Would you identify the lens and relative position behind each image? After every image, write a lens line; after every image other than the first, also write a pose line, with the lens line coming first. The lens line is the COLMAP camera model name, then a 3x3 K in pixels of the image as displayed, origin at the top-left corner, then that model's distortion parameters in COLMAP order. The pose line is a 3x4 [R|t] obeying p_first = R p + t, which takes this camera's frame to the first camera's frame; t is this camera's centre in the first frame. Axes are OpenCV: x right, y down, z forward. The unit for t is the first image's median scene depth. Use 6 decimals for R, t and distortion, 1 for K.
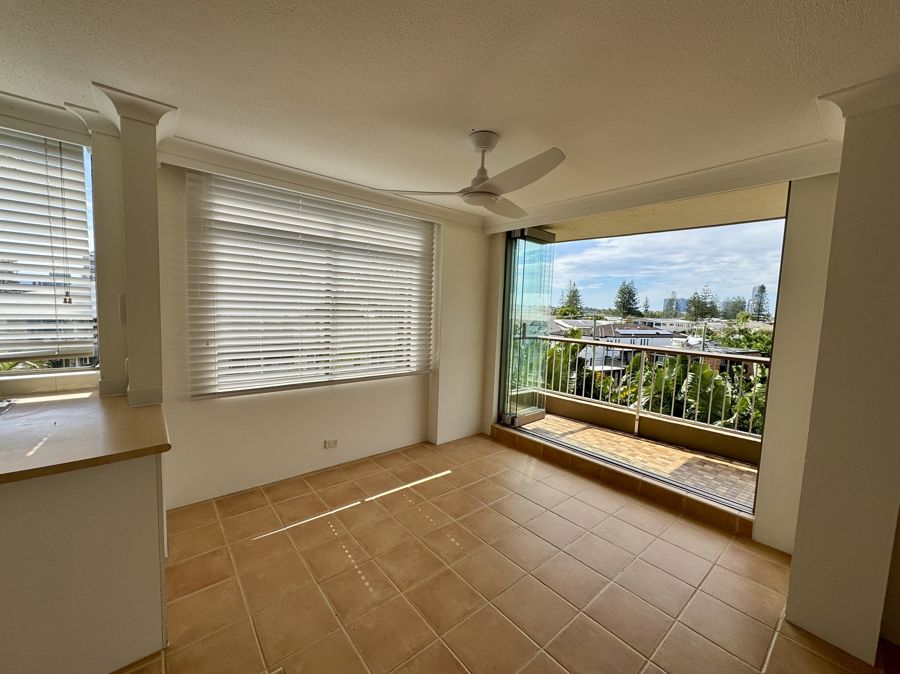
lens RADIAL K [[360.6, 0, 448.1], [0, 360.6, 336.4], [0, 0, 1]] dist [-0.005170, 0.001413]
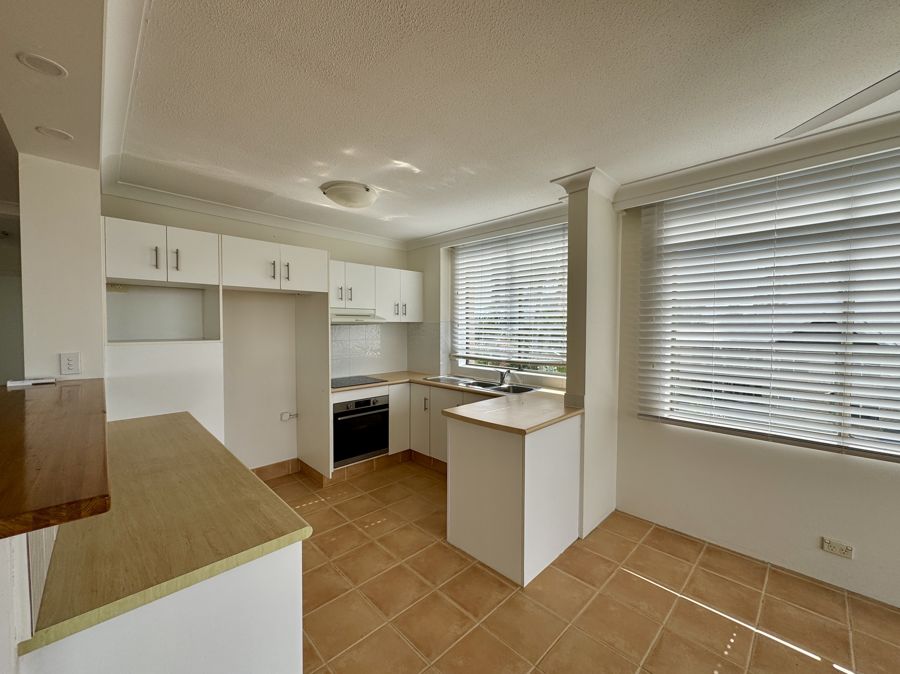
lens RADIAL K [[360.6, 0, 450.2], [0, 360.6, 335.7], [0, 0, 1]] dist [-0.005170, 0.001413]
pose [[0.082397, -0.005541, -0.996584, 0.205242], [-0.079634, 0.996750, -0.012126, -0.005606], [0.993413, 0.080362, 0.081688, 0.222766]]
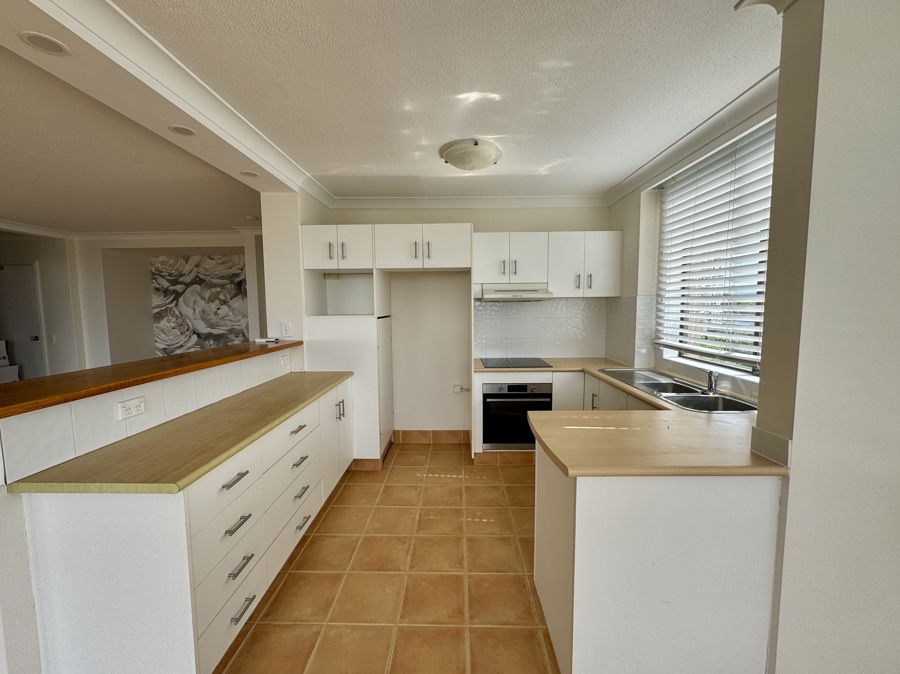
lens RADIAL K [[360.6, 0, 449.8], [0, 360.6, 336.2], [0, 0, 1]] dist [-0.005170, 0.001413]
pose [[-0.655162, 0.035715, -0.754643, -0.002075], [-0.074525, 0.990955, 0.111599, -0.026576], [0.751803, 0.129355, -0.646575, 0.491475]]
